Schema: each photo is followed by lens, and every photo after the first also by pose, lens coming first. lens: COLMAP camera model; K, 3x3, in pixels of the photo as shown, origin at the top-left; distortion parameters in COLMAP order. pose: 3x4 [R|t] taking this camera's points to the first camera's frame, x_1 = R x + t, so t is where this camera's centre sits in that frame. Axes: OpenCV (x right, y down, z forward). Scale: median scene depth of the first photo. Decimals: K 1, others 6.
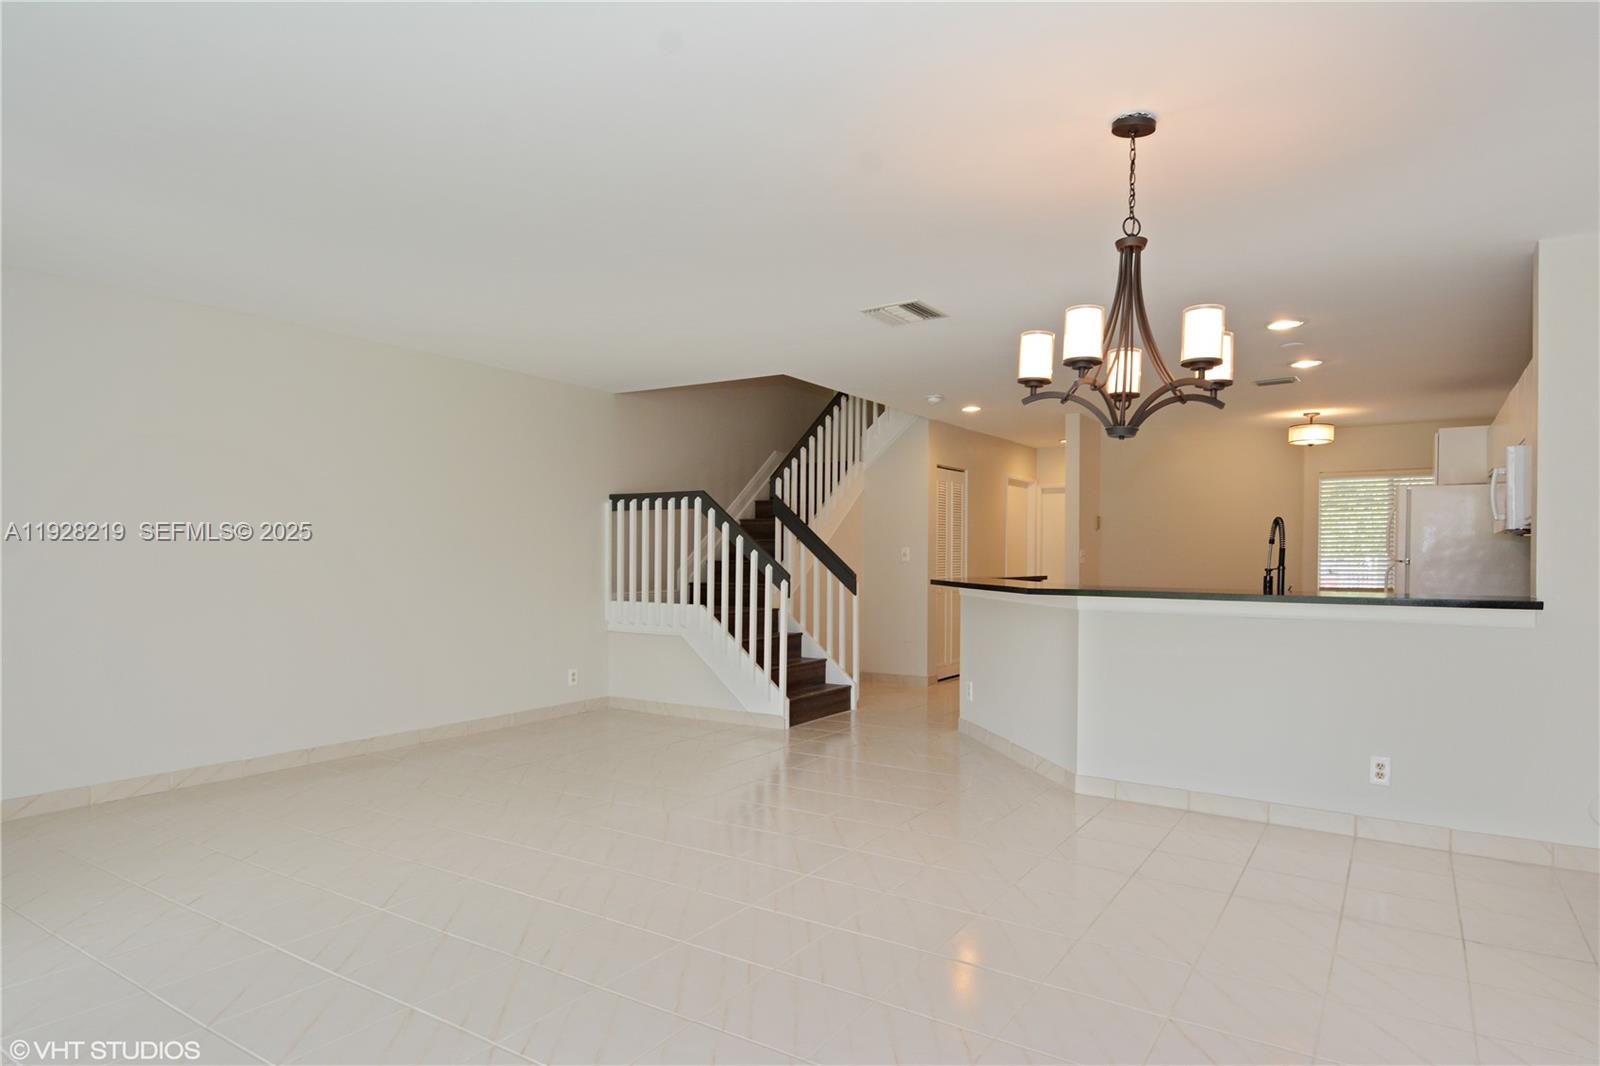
lens RADIAL K [[911.1, 0, 798.5], [0, 911.1, 536.7], [0, 0, 1]] dist [0.001081, 0.000085]
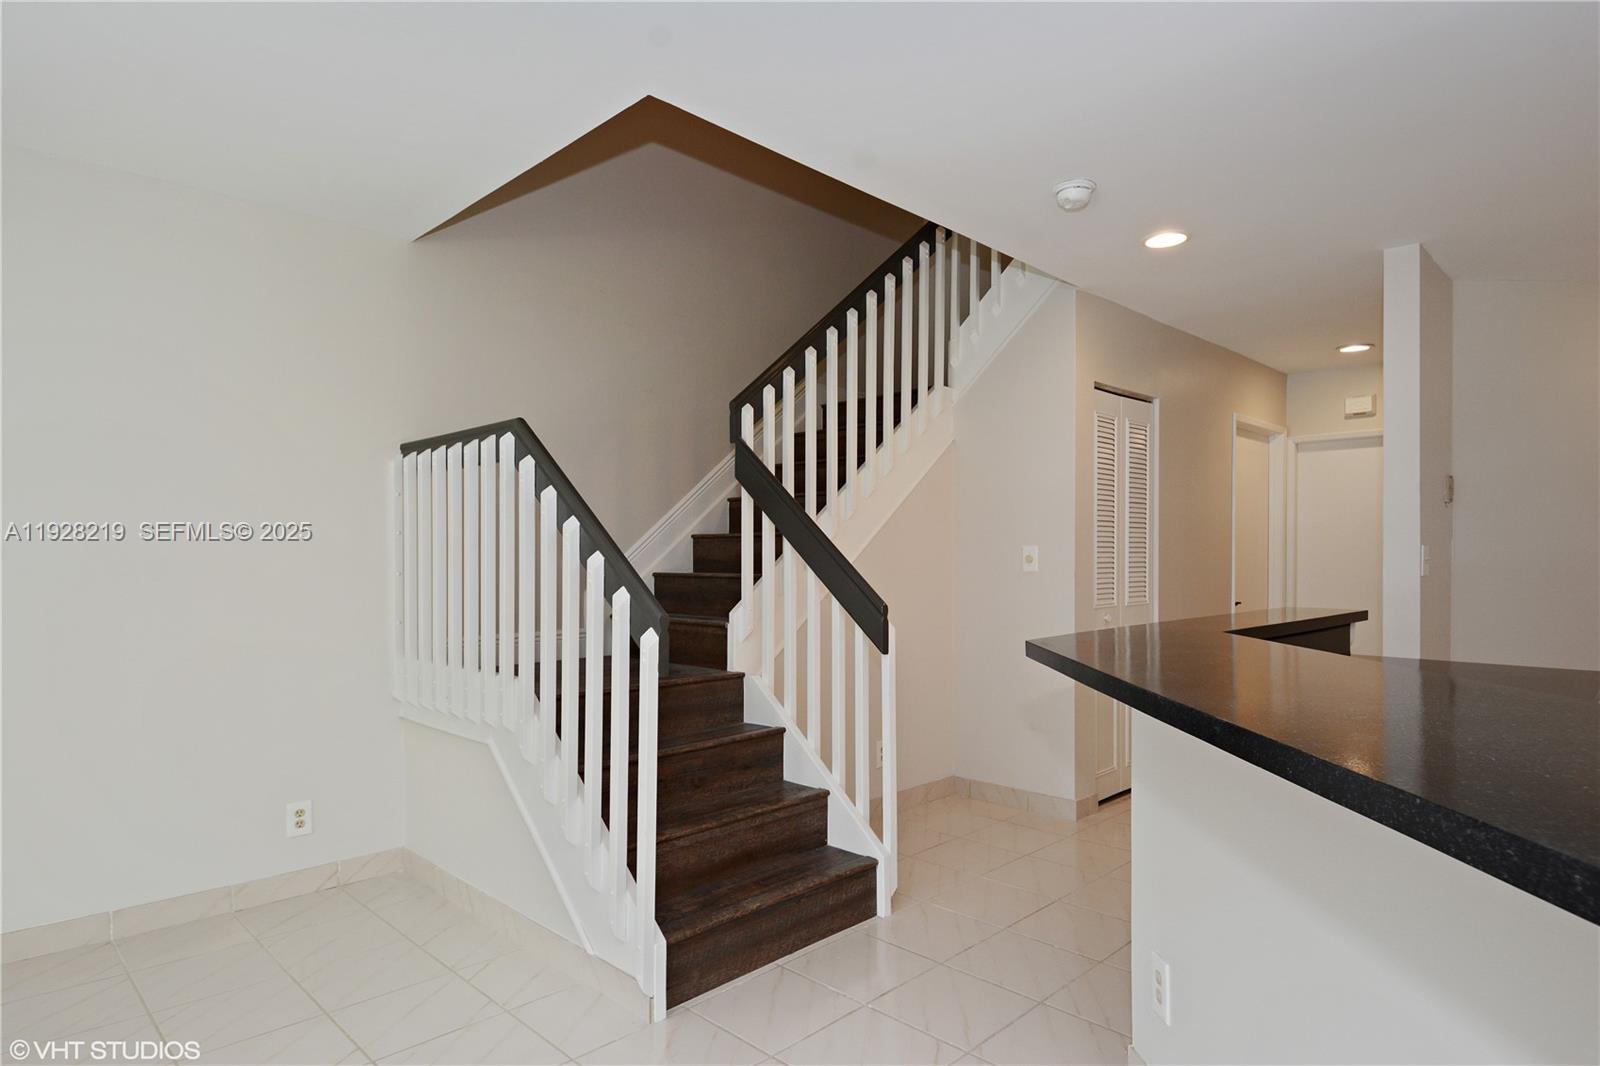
lens RADIAL K [[893.1, 0, 803.2], [0, 893.1, 543.9], [0, 0, 1]] dist [-0.004066, -0.001543]
pose [[0.978950, -0.007779, -0.203952, 0.095090], [0.010220, 0.999888, 0.010919, 0.003748], [0.203844, -0.012774, 0.978920, 0.483392]]
